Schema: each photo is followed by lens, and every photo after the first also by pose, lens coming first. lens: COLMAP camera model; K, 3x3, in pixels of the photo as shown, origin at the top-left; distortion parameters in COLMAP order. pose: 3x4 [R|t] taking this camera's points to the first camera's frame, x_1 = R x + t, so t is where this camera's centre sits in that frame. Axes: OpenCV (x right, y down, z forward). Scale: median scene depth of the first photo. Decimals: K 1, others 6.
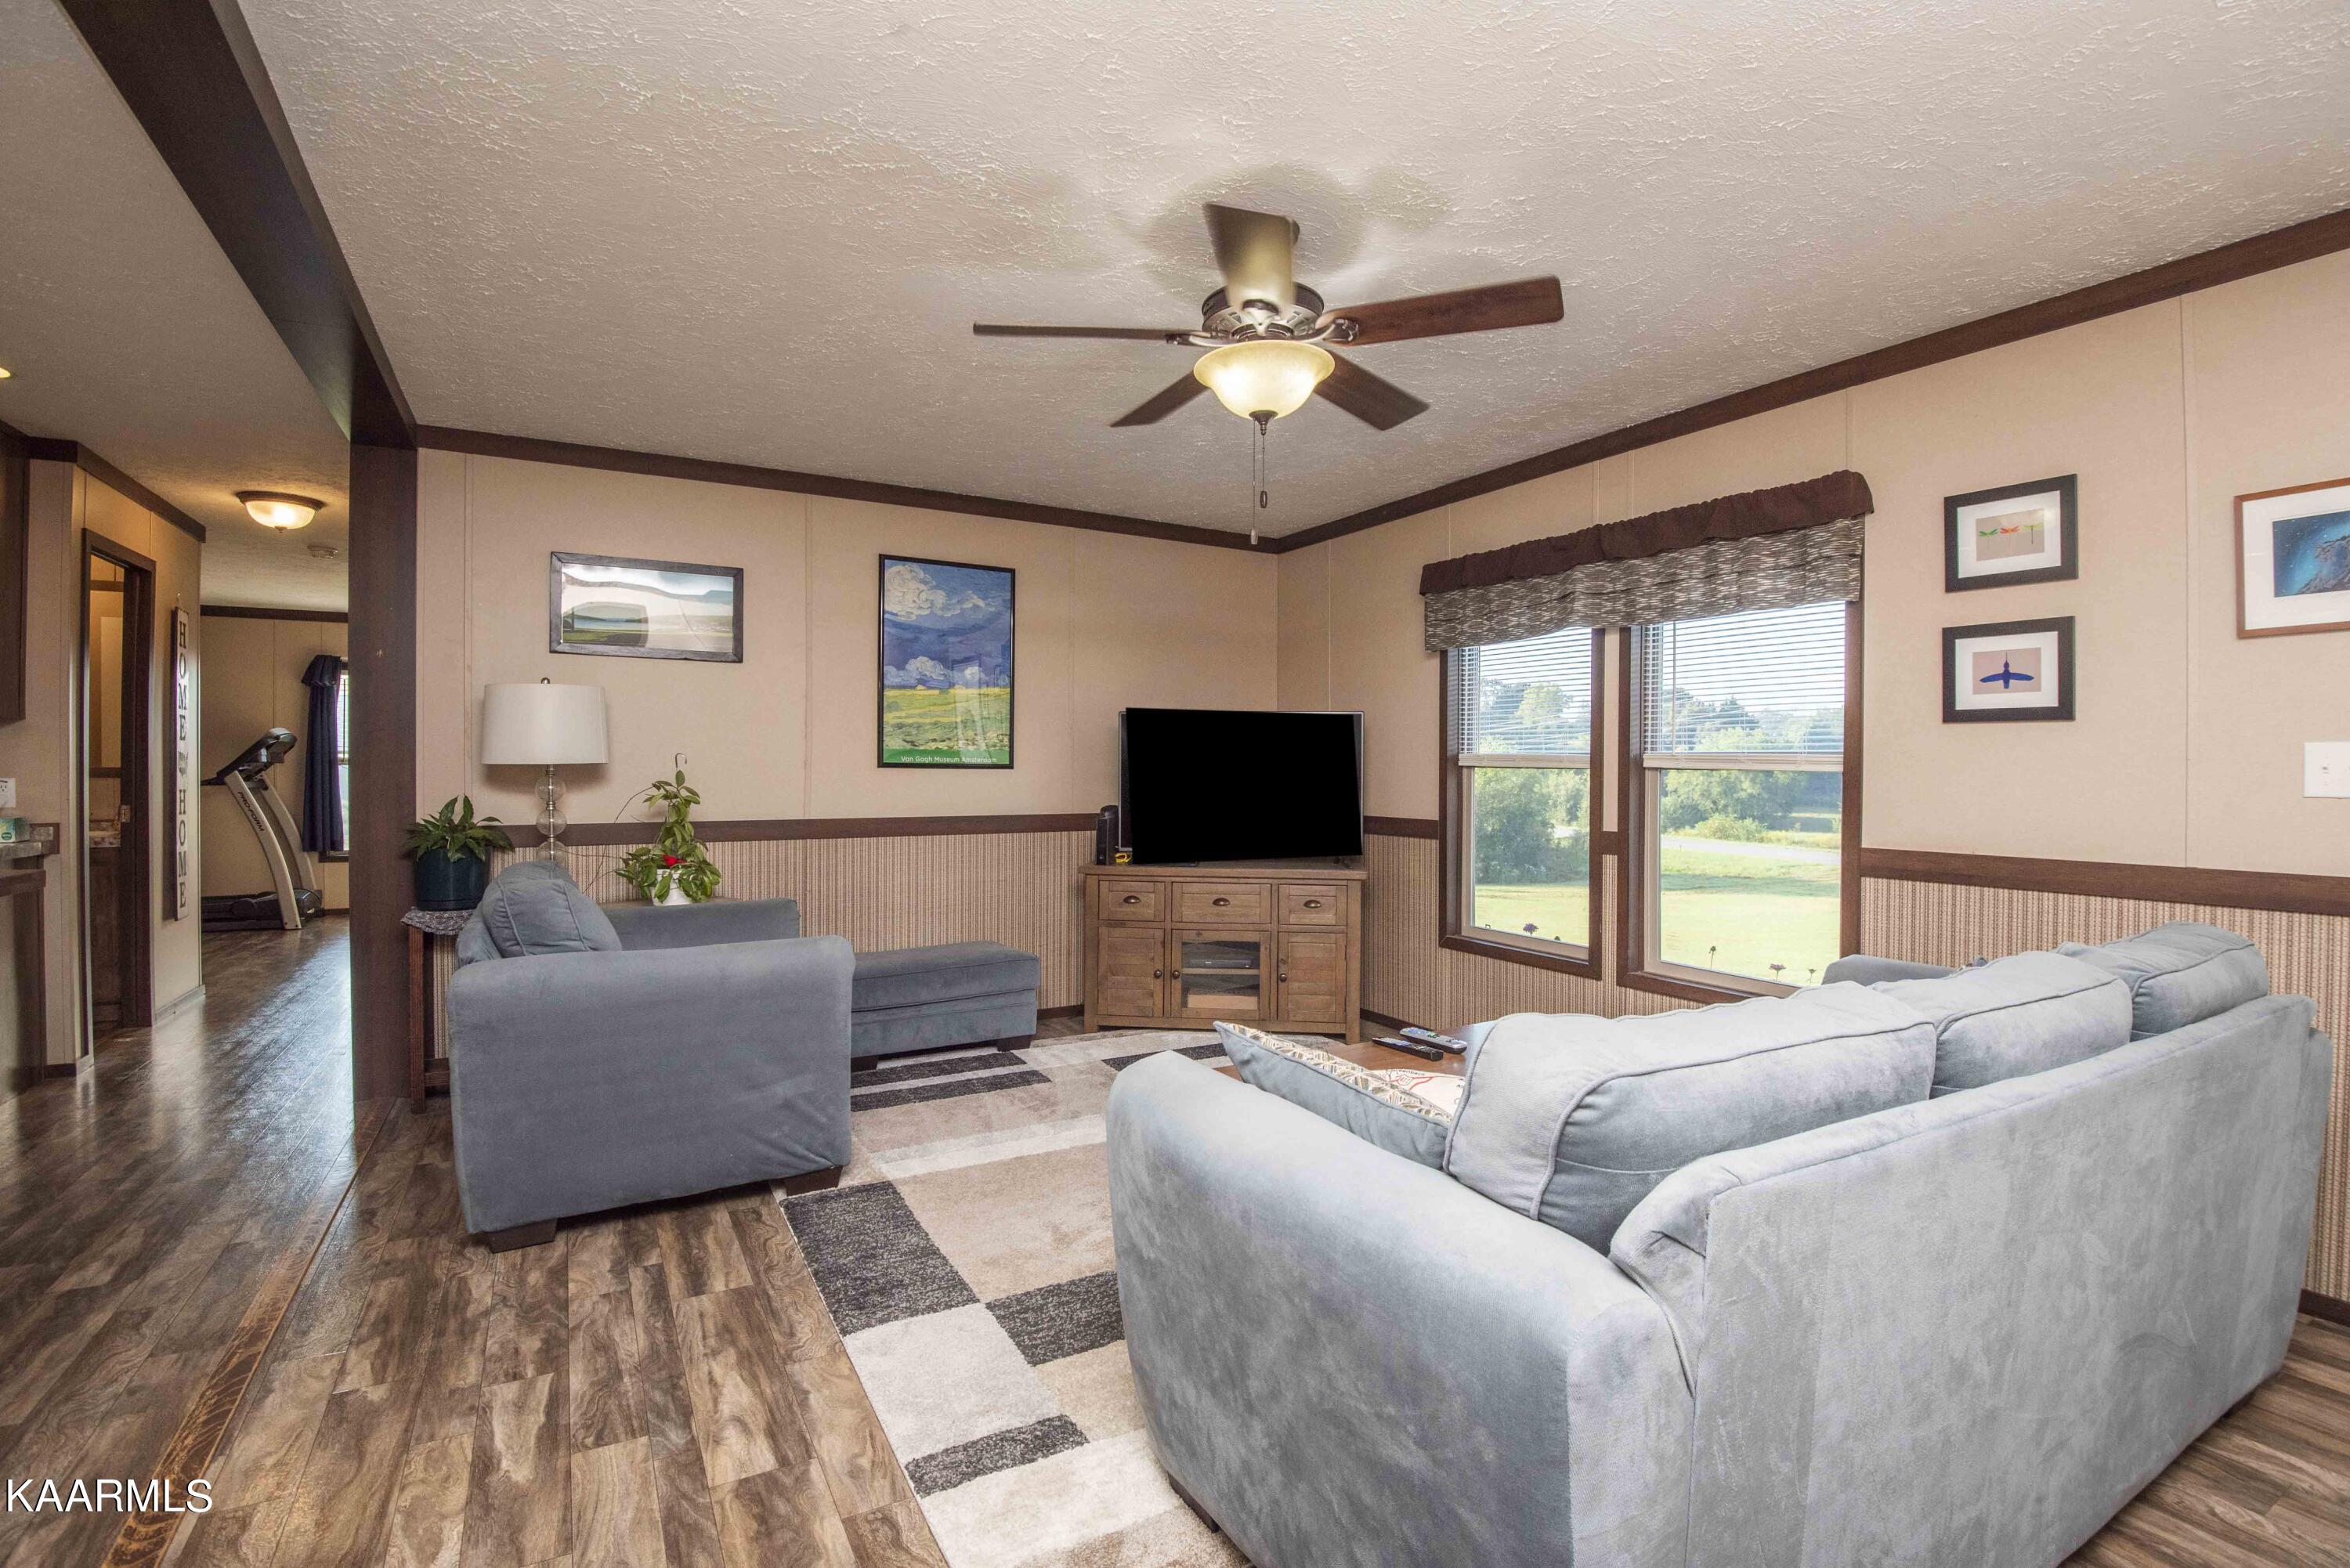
lens RADIAL K [[1070.7, 0, 1175.0], [0, 1070.7, 784.0], [0, 0, 1]] dist [-0.035396, -0.000648]
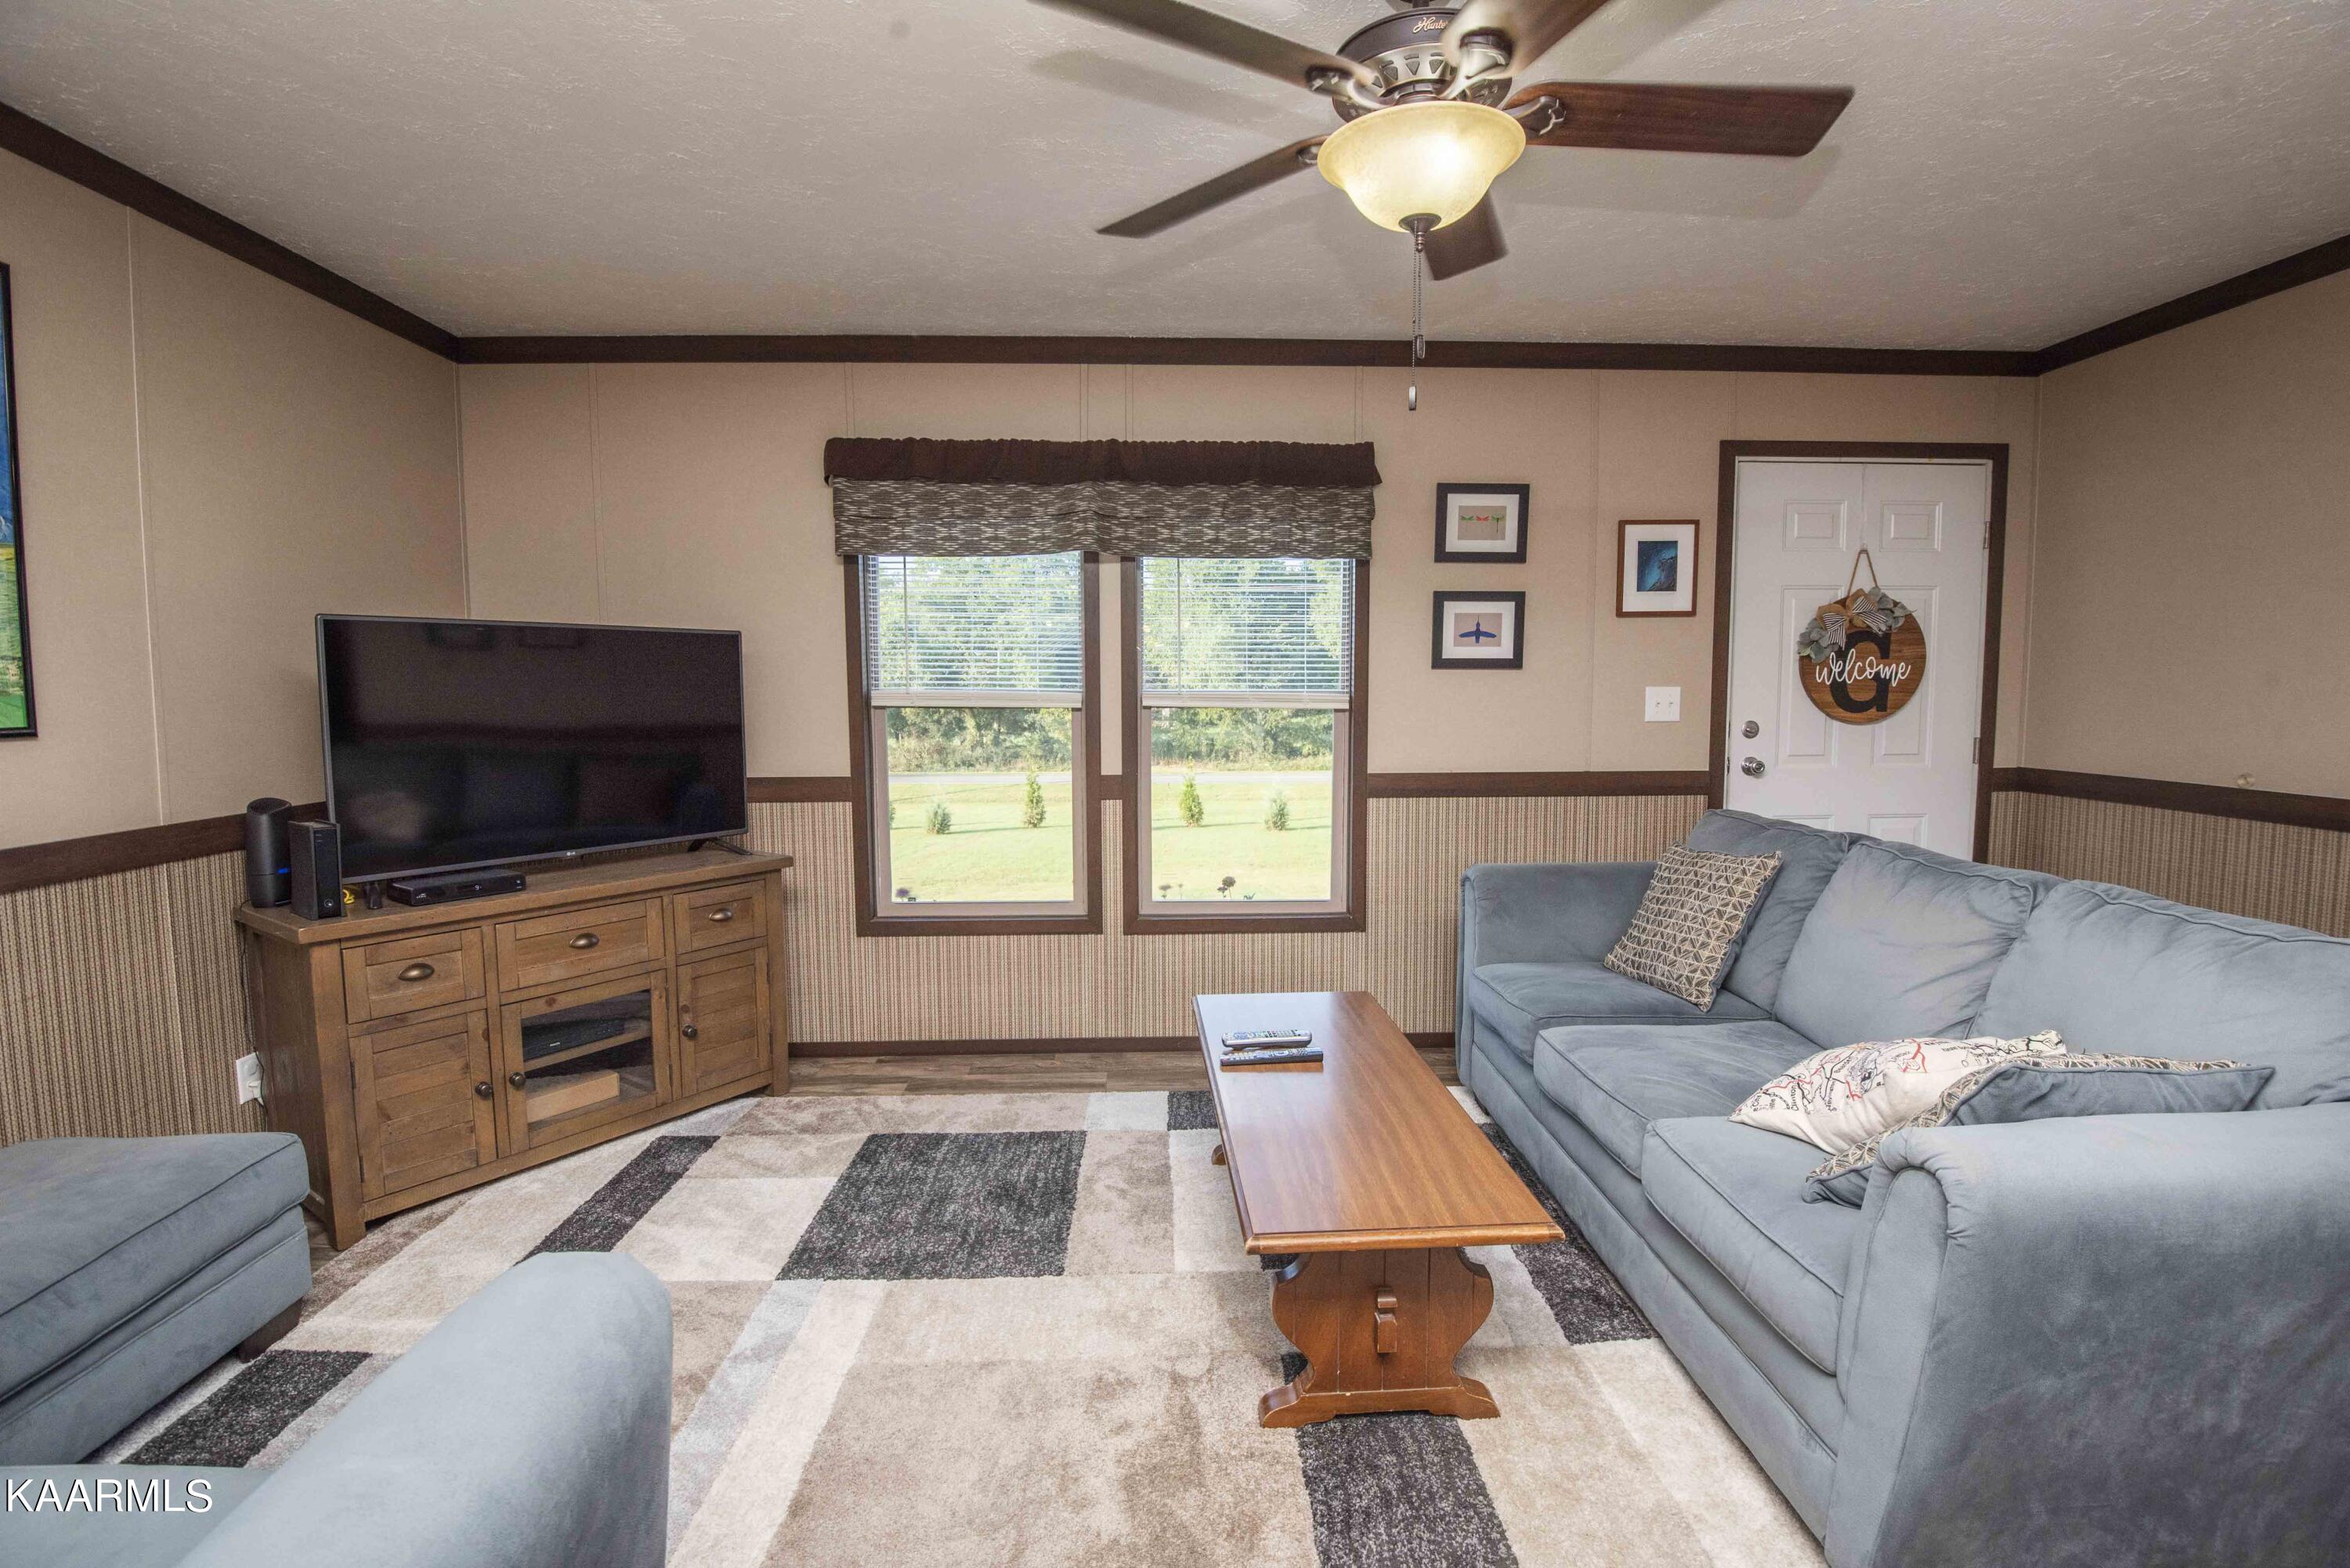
lens RADIAL K [[971.9, 0, 1175.0], [0, 971.9, 784.0], [0, 0, 1]] dist [0.002318, -0.000014]
pose [[0.466564, -0.075754, 0.881238, -0.331317], [0.020010, 0.996975, 0.075109, -0.011085], [-0.884261, -0.017410, 0.466668, 0.559408]]
